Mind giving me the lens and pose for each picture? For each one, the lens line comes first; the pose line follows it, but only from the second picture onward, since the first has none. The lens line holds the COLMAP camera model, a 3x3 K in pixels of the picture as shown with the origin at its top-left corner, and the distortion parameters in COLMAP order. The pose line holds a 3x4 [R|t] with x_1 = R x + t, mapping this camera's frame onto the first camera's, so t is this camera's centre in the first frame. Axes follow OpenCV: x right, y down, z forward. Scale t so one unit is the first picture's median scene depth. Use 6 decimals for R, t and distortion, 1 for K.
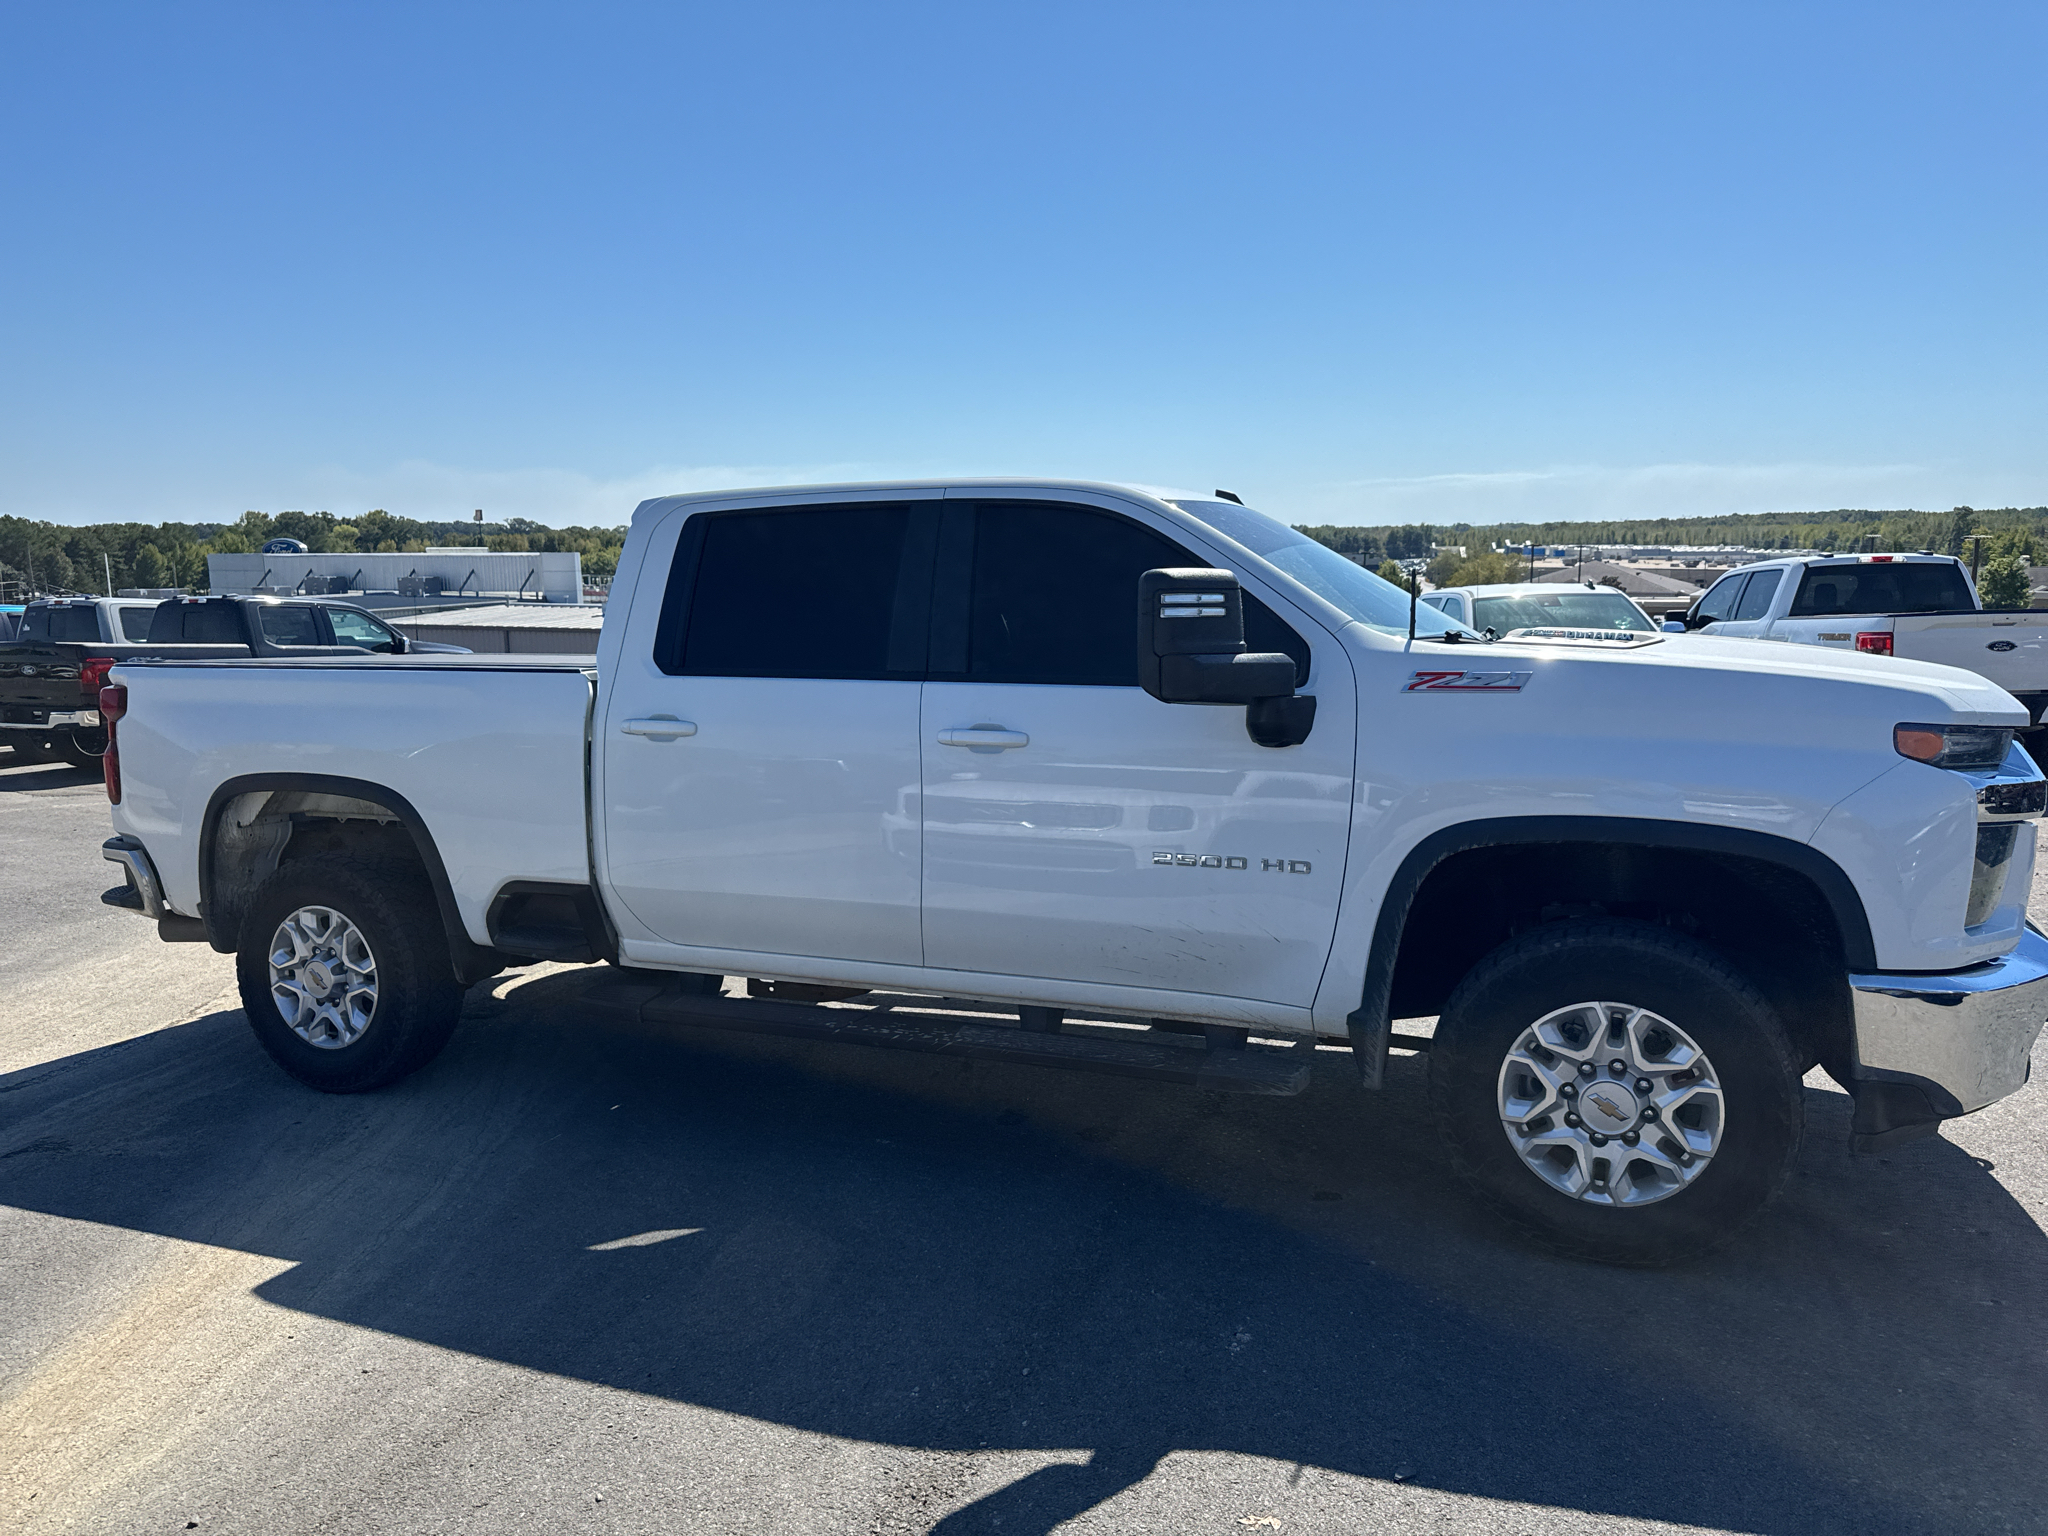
lens RADIAL K [[1434.7, 0, 1020.5], [0, 1434.7, 741.6], [0, 0, 1]] dist [0.105793, -0.164205]
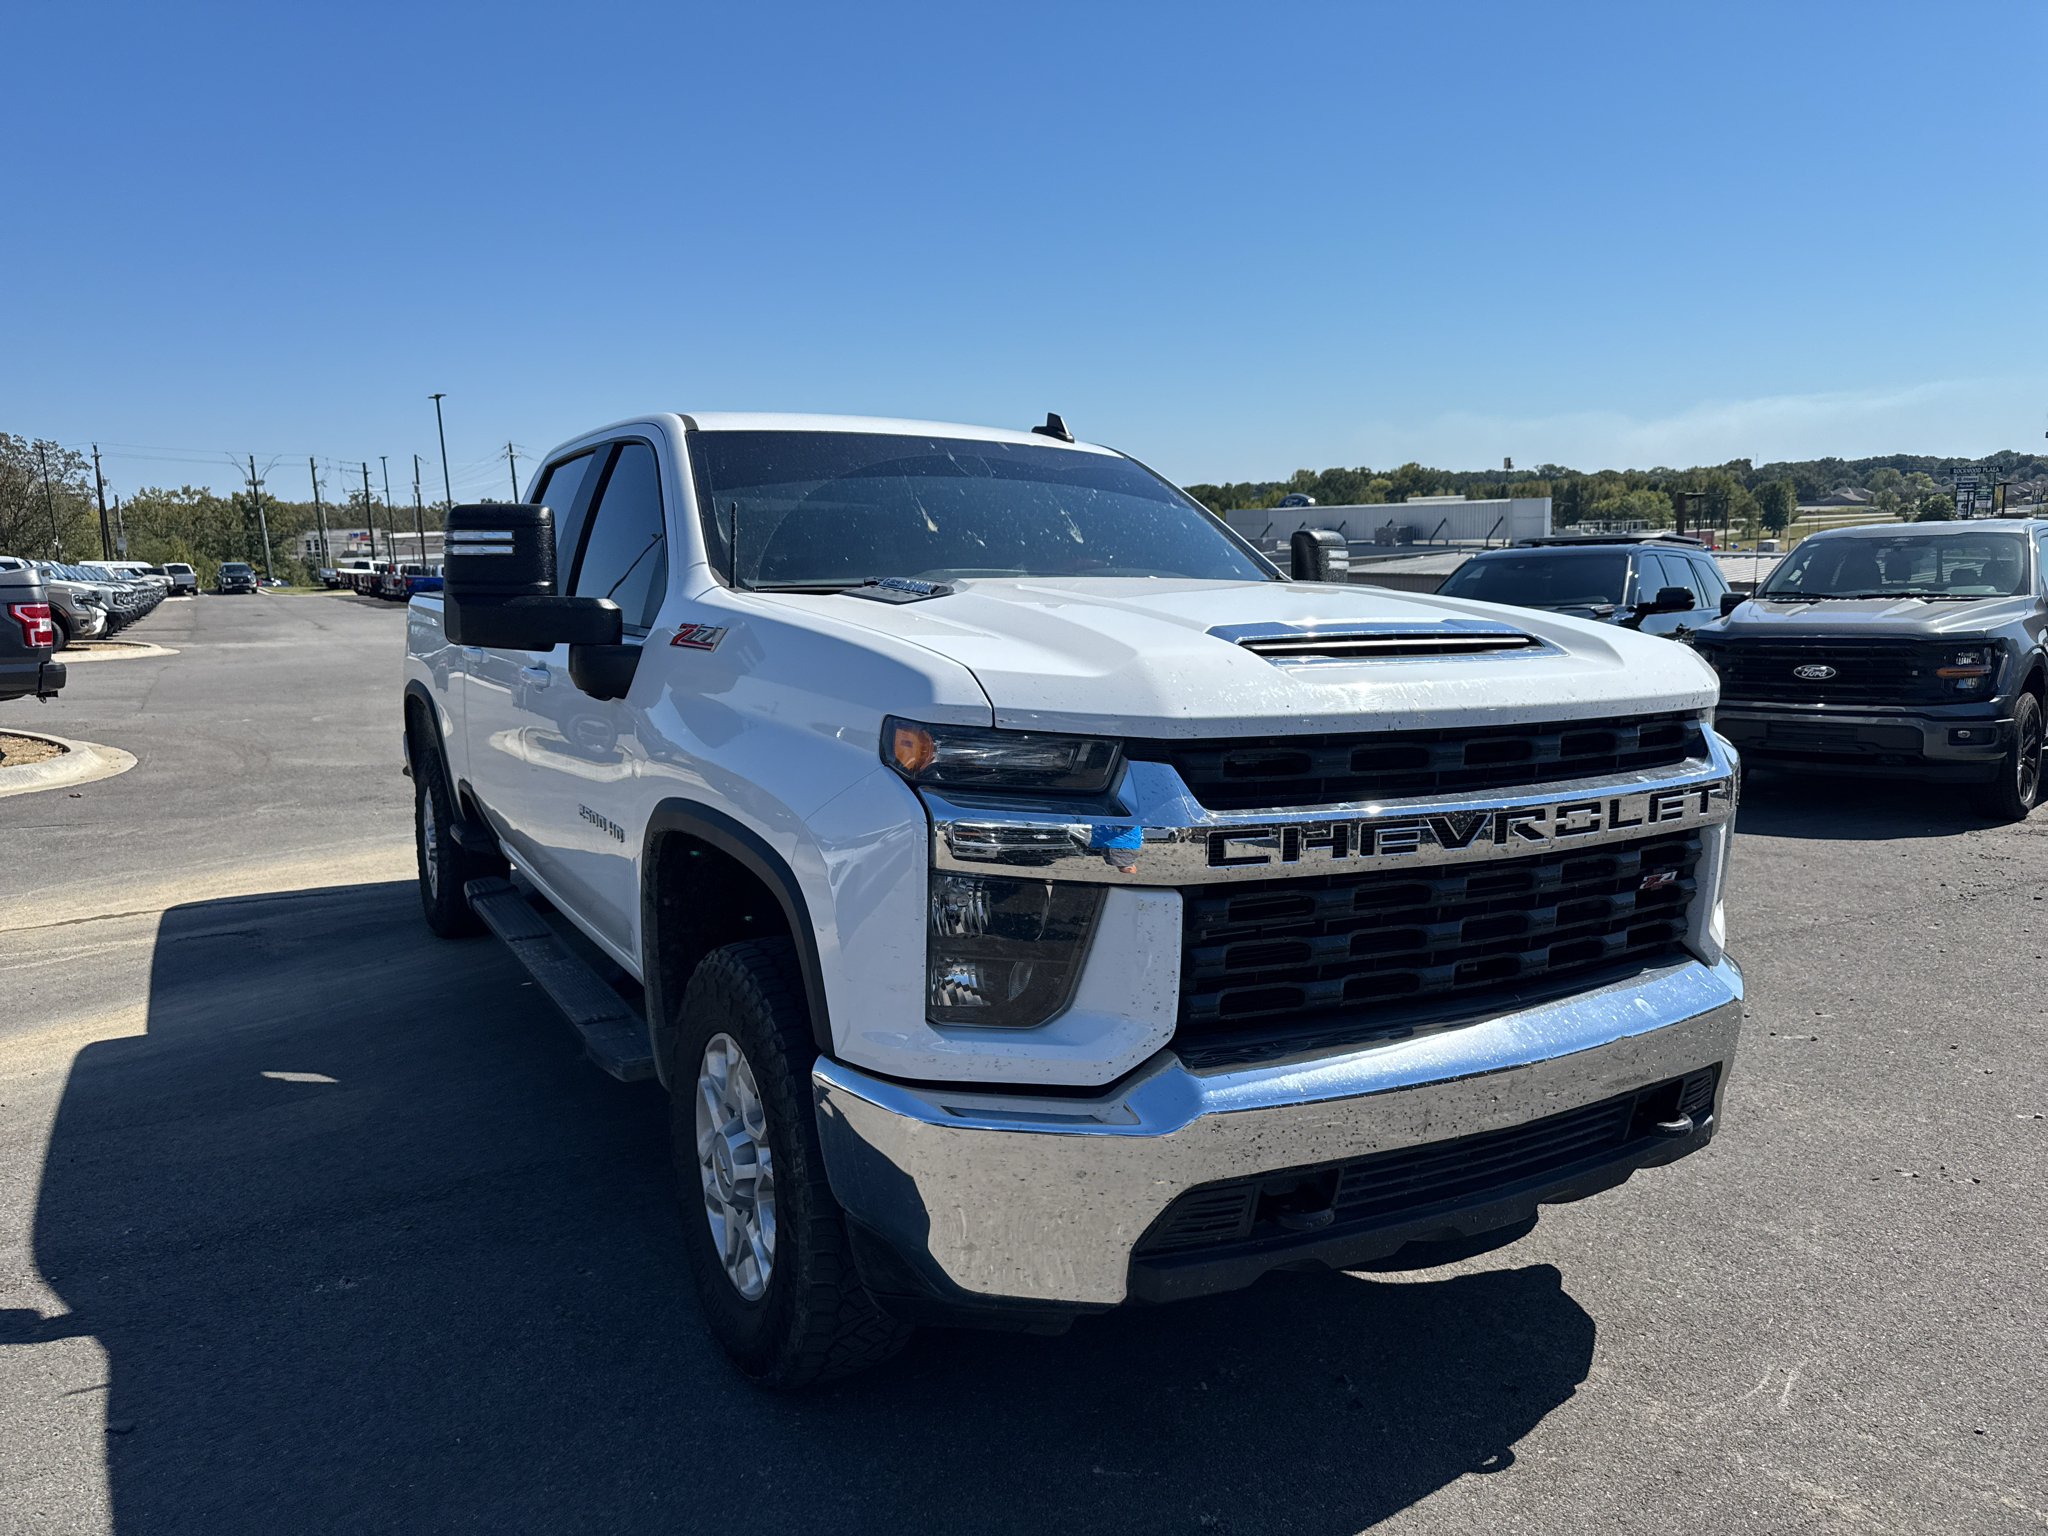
lens RADIAL K [[1469.6, 0, 1048.5], [0, 1469.6, 761.7], [0, 0, 1]] dist [0.006253, -0.024670]
pose [[0.778464, 0.083390, -0.622125, 0.810962], [-0.054195, 0.996364, 0.065739, -0.028198], [0.625345, -0.017459, 0.780153, 0.380273]]
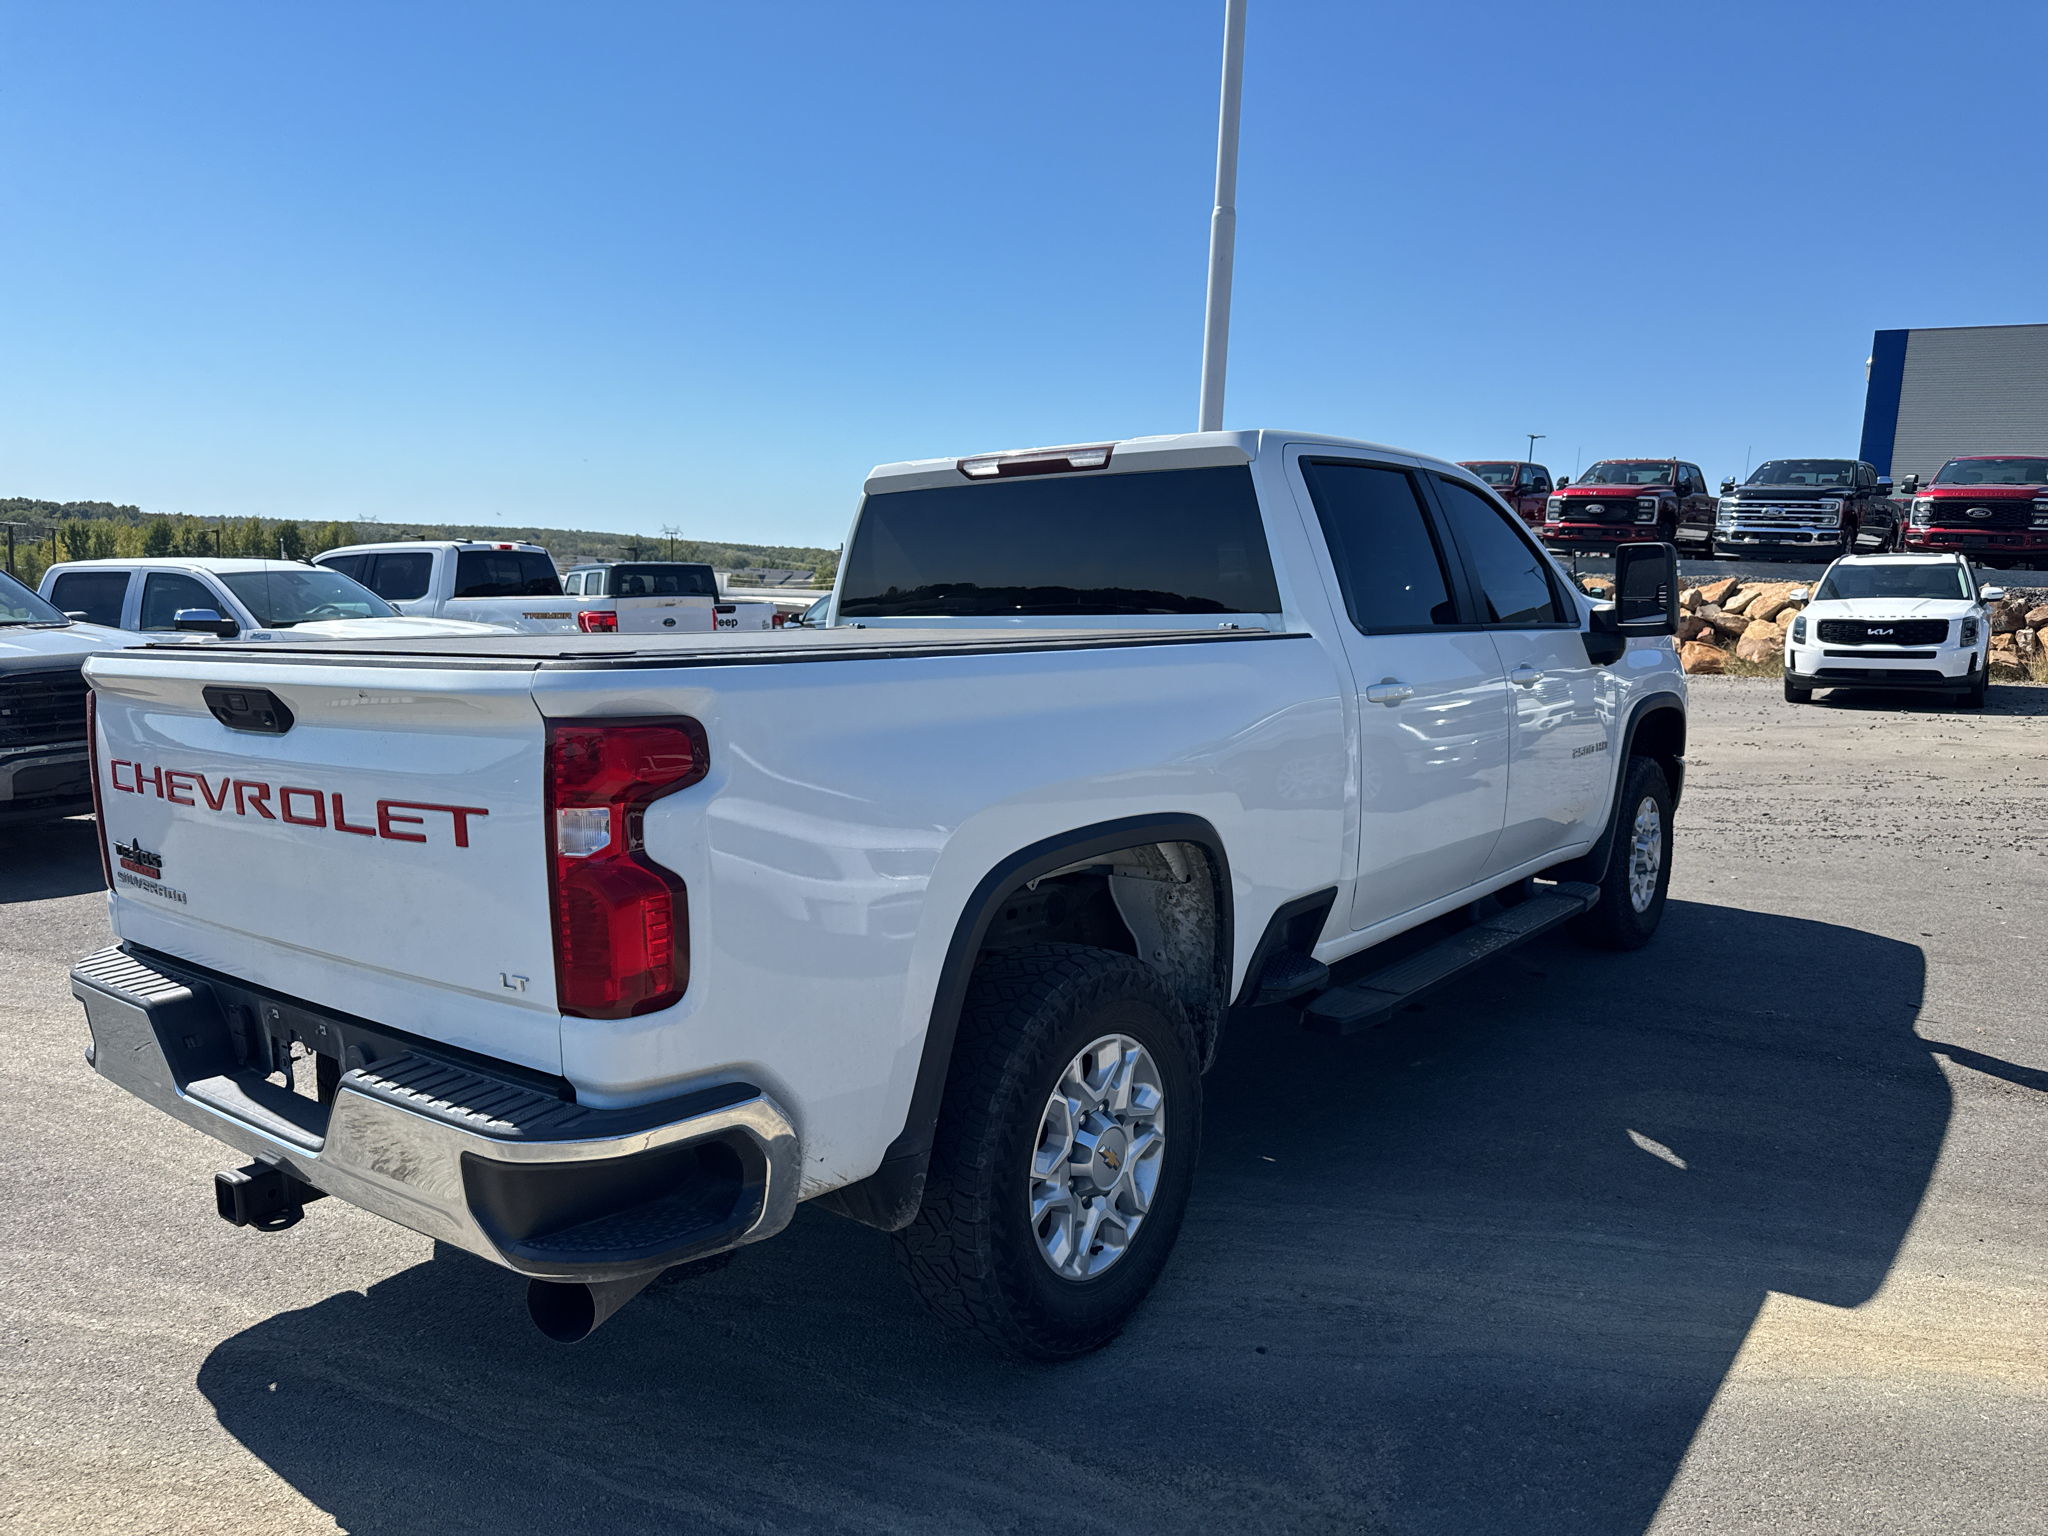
lens RADIAL K [[1430.6, 0, 1032.4], [0, 1430.6, 758.8], [0, 0, 1]] dist [0.101370, -0.163587]
pose [[0.273576, -0.102734, 0.956348, -1.178004], [0.086140, 0.992901, 0.082019, -0.061677], [-0.957985, 0.059941, 0.280484, 0.958913]]
